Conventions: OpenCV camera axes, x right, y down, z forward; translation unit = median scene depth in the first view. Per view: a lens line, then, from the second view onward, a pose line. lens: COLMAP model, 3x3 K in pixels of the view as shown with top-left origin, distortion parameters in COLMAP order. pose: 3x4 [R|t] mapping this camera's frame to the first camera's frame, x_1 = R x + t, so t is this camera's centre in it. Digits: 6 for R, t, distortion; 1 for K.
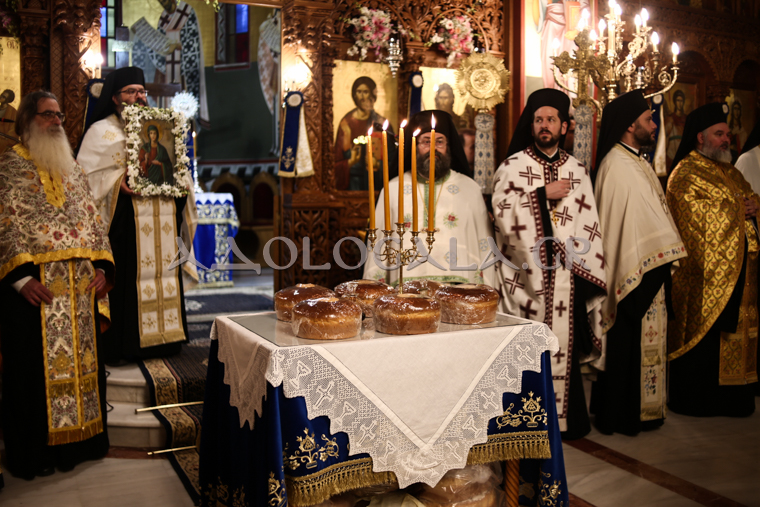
lens RADIAL K [[766.6, 0, 380.7], [0, 766.6, 259.2], [0, 0, 1]] dist [-0.081720, 0.000000]
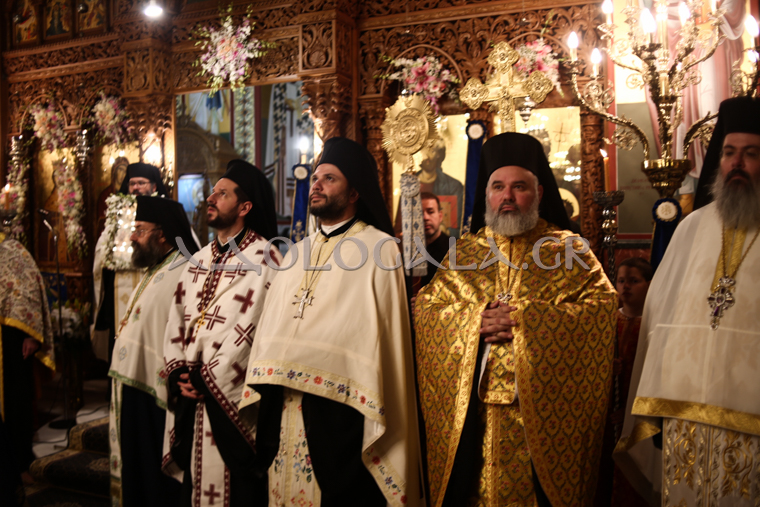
lens RADIAL K [[766.6, 0, 384.4], [0, 766.6, 271.3], [0, 0, 1]] dist [-0.081720, 0.000000]
pose [[0.675194, 0.011634, -0.737548, 0.665217], [-0.042856, 0.998805, -0.023478, -0.065762], [0.736394, 0.047460, 0.674886, 0.423371]]
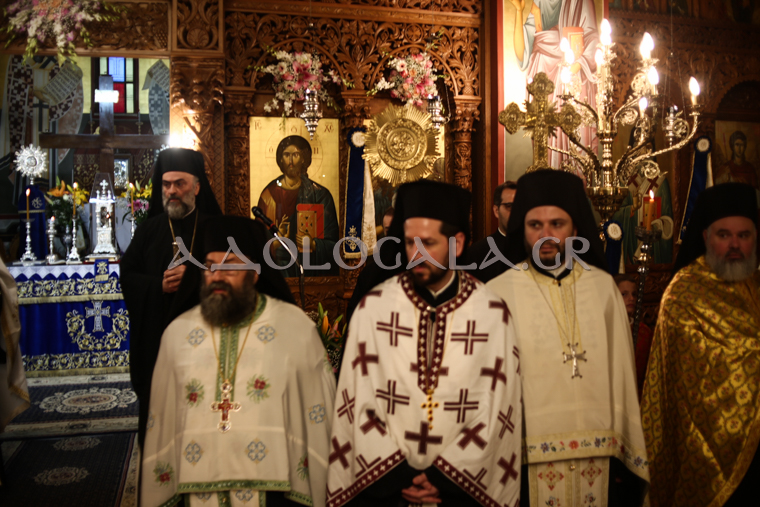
lens RADIAL K [[751.3, 0, 371.2], [0, 751.3, 259.1], [0, 0, 1]] dist [-0.083572, 0.000000]
pose [[0.985120, 0.000809, -0.171866, 0.218050], [-0.004816, 0.999726, -0.022897, -0.103513], [0.171800, 0.023384, 0.984854, 0.272110]]
